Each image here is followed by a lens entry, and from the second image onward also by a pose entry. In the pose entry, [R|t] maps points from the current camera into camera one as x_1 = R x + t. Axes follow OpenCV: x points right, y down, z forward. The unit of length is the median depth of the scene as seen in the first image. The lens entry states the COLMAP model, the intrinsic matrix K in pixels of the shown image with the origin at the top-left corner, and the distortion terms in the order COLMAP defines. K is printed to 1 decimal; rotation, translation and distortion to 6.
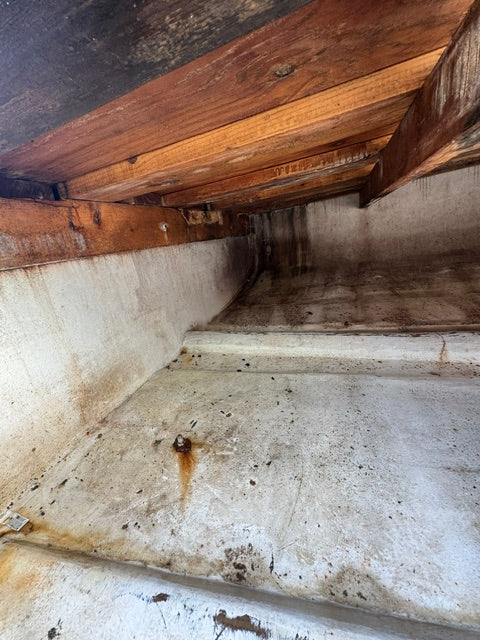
lens RADIAL K [[252.1, 0, 240.0], [0, 252.1, 320.0], [0, 0, 1]] dist [-0.002548, 0.000385]
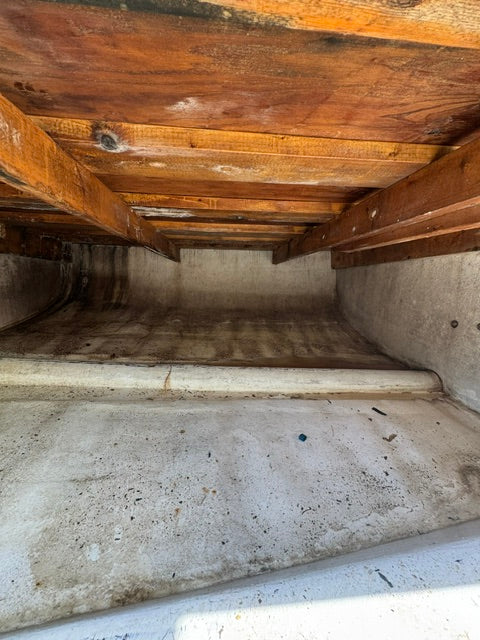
lens RADIAL K [[252.1, 0, 240.0], [0, 252.1, 320.0], [0, 0, 1]] dist [-0.002548, 0.000385]
pose [[0.884913, 0.136491, 0.445308, 0.272795], [-0.048924, 0.978047, -0.202559, 0.036800], [-0.463179, 0.157461, 0.872164, -0.101780]]
